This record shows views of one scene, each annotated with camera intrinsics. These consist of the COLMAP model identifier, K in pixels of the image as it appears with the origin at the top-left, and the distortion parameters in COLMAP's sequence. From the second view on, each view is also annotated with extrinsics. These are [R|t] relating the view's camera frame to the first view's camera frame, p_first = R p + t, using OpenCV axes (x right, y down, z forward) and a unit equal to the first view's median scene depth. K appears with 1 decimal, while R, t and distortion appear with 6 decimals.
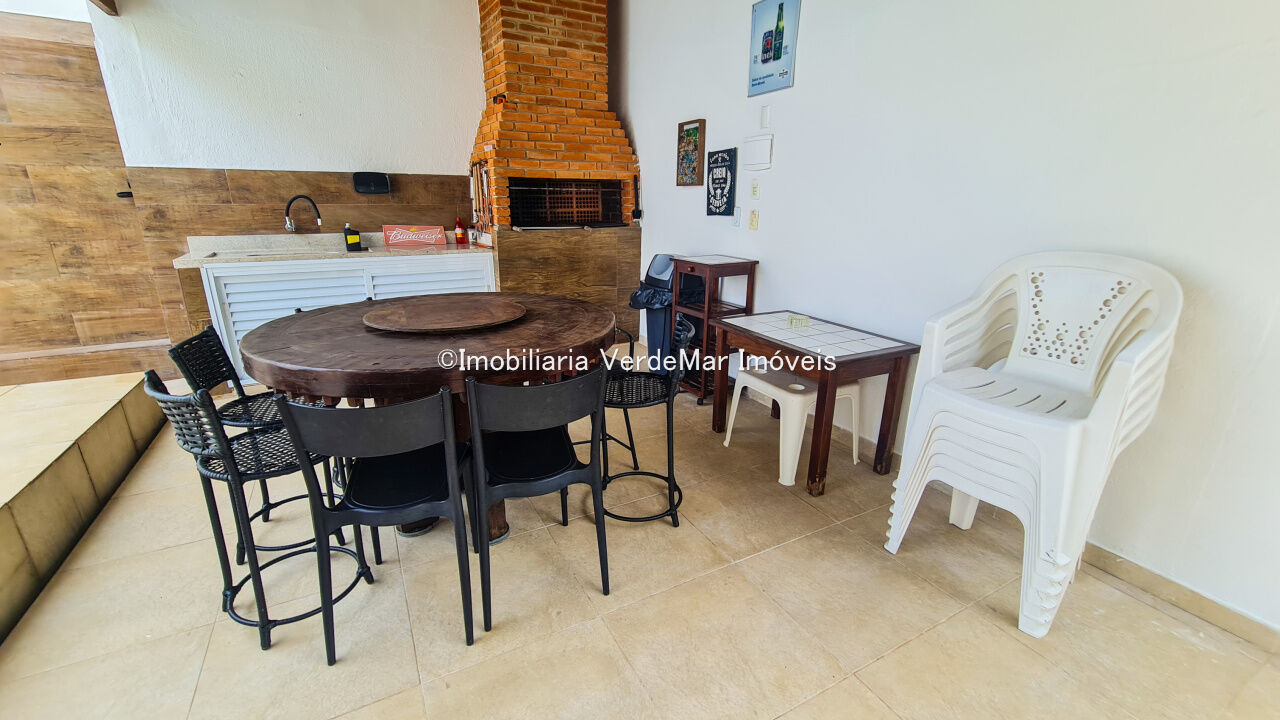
lens RADIAL K [[532.1, 0, 638.8], [0, 532.1, 361.4], [0, 0, 1]] dist [0.000892, -0.000515]
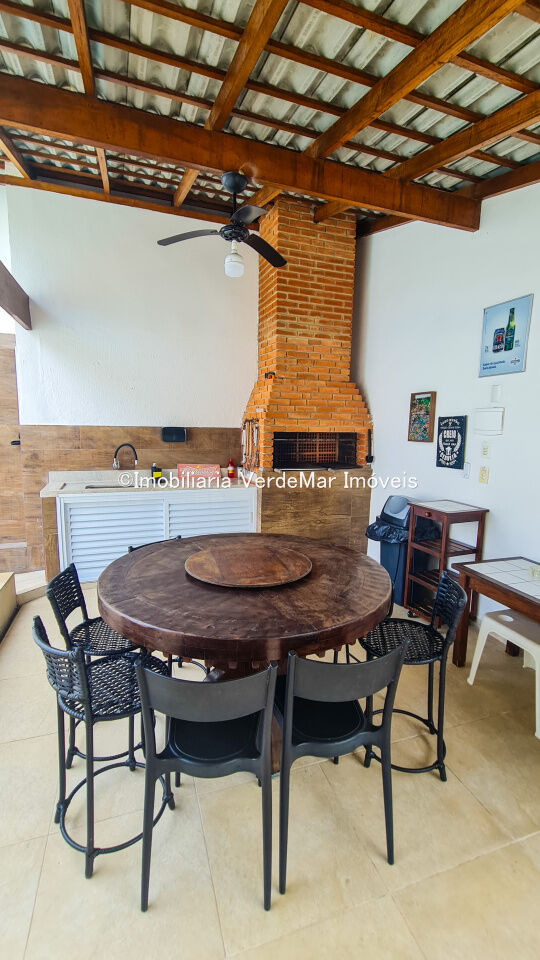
lens RADIAL K [[411.5, 0, 266.9], [0, 411.5, 481.2], [0, 0, 1]] dist [-0.000351, -0.000322]
pose [[0.984858, 0.034205, -0.169955, -0.094450], [-0.061365, 0.985654, -0.157230, -0.074084], [0.162138, 0.165278, 0.972828, 0.036502]]
